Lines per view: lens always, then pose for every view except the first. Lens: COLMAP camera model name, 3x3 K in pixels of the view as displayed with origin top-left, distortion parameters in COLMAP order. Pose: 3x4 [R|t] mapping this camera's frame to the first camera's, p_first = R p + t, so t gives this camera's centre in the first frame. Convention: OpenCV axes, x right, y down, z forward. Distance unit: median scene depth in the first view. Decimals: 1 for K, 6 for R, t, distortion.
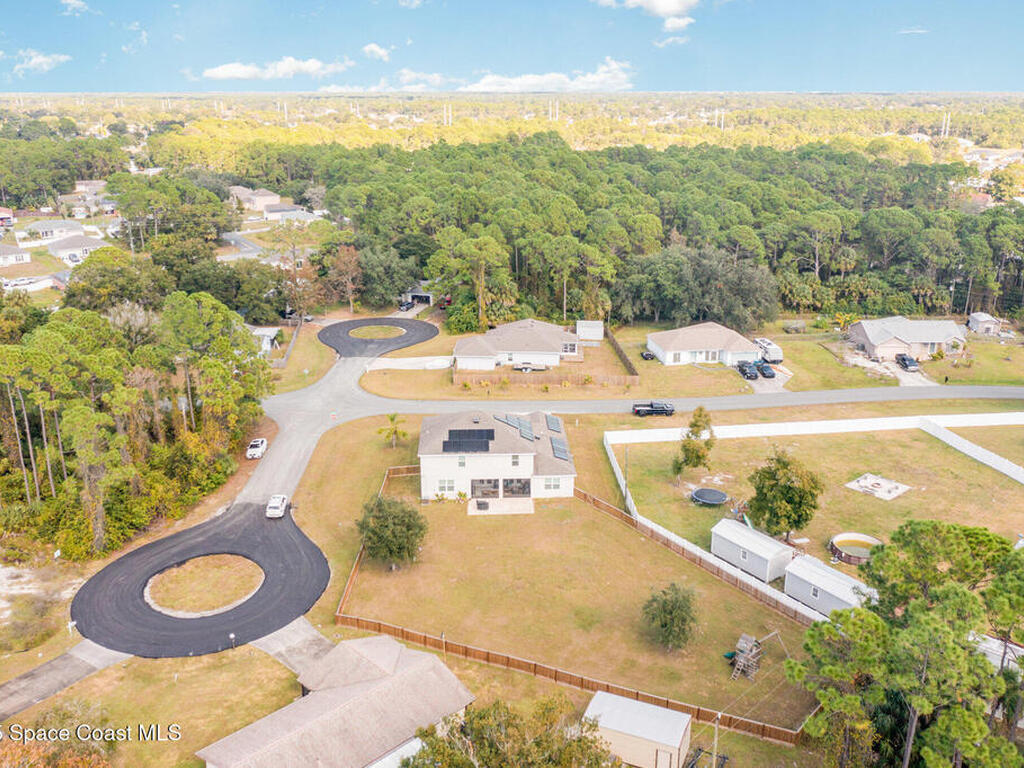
lens RADIAL K [[897.8, 0, 512.0], [0, 897.8, 384.0], [0, 0, 1]] dist [-0.012547, -0.009607]
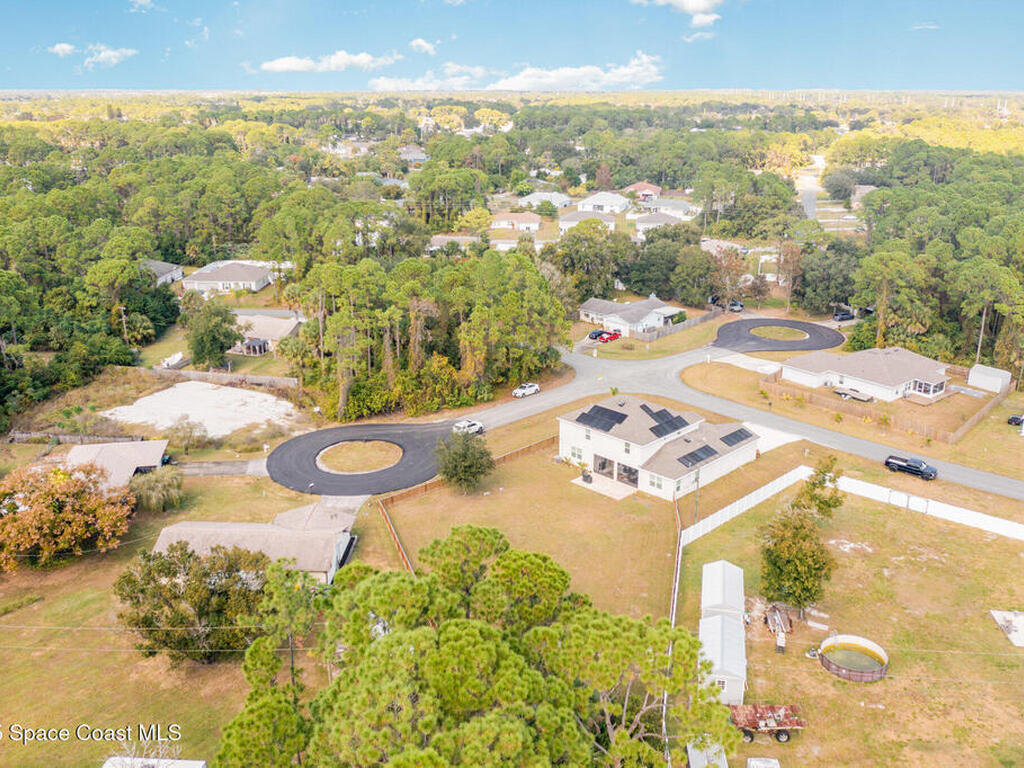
lens RADIAL K [[896.7, 0, 542.5], [0, 896.7, 387.2], [0, 0, 1]] dist [0.039851, -0.000169]
pose [[0.698800, 0.236023, -0.675257, 0.473914], [-0.236022, 0.967208, 0.093818, -0.042670], [0.675257, 0.093816, 0.731592, 0.138323]]
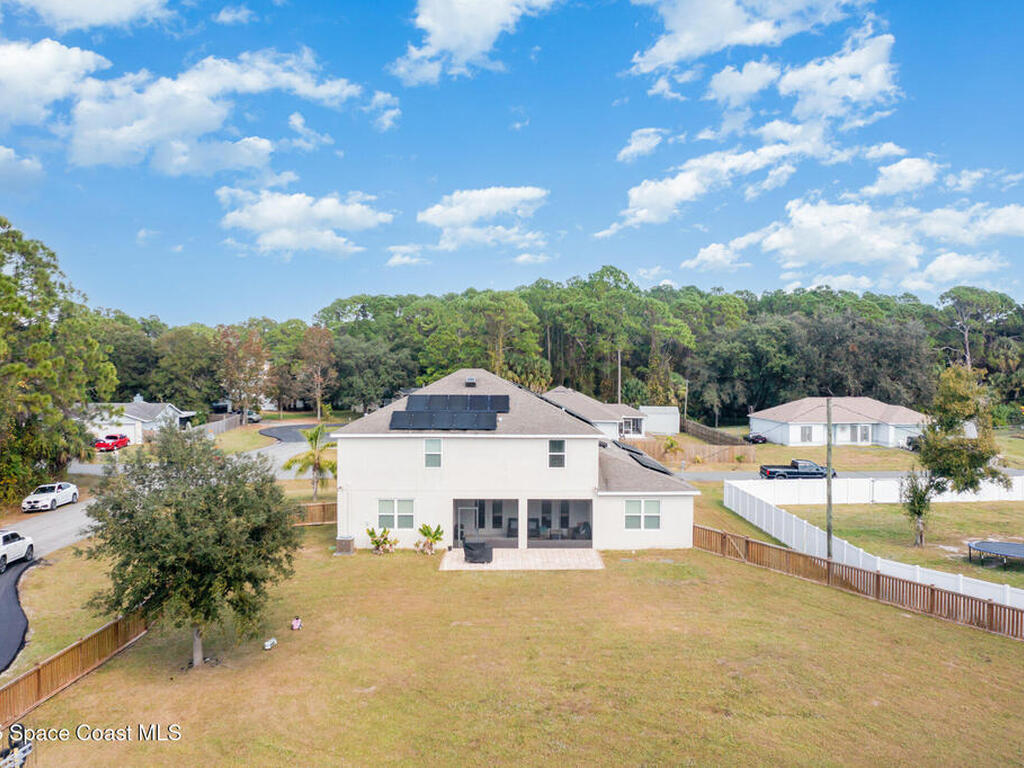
lens RADIAL K [[897.8, 0, 512.0], [0, 897.8, 384.0], [0, 0, 1]] dist [-0.012547, -0.009607]
pose [[0.999534, 0.008208, -0.029406, -0.004264], [-0.016158, 0.959459, -0.281383, 0.135539], [0.025904, 0.281727, 0.959145, 0.446855]]
